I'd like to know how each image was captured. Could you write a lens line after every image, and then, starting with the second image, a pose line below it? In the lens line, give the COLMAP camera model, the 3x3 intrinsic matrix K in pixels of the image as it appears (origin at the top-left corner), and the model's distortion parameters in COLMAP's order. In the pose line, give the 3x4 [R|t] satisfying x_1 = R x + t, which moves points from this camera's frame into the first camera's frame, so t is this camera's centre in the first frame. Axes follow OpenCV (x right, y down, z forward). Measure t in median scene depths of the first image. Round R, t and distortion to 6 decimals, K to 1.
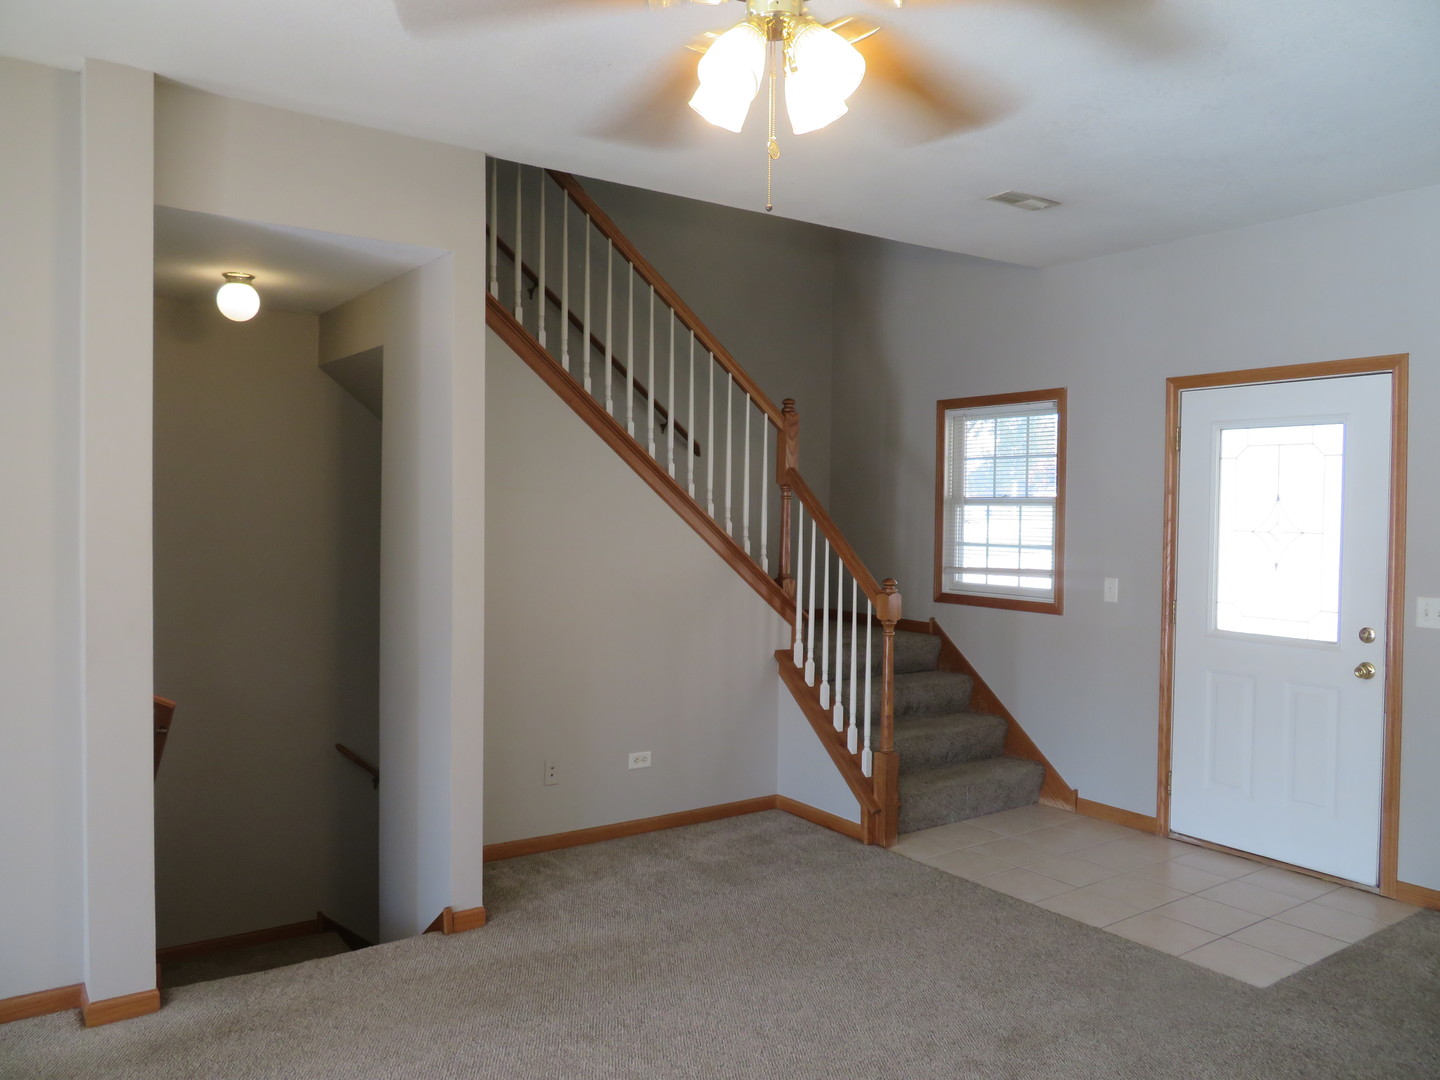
lens RADIAL K [[1091.5, 0, 719.3], [0, 1091.5, 539.2], [0, 0, 1]] dist [-0.028958, 0.008978]
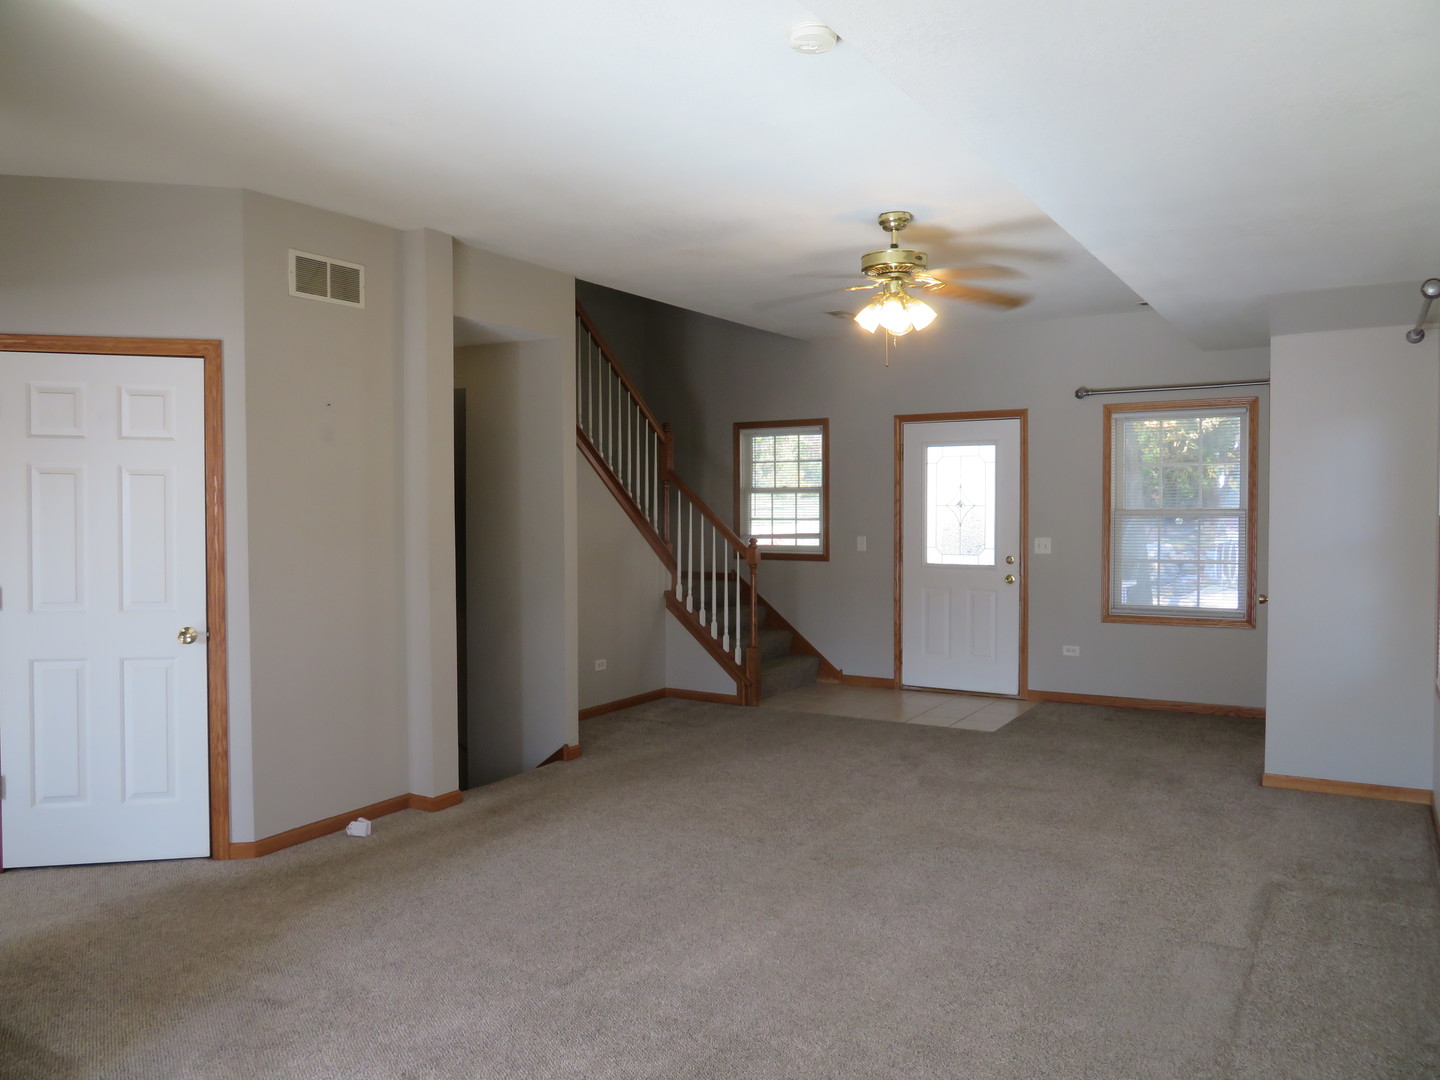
lens RADIAL K [[1091.5, 0, 719.6], [0, 1091.5, 537.4], [0, 0, 1]] dist [-0.028958, 0.008978]
pose [[0.915634, -0.027237, 0.401090, -0.510328], [0.025444, 0.999628, 0.009799, 0.016499], [-0.401208, 0.001233, 0.915986, -0.429565]]
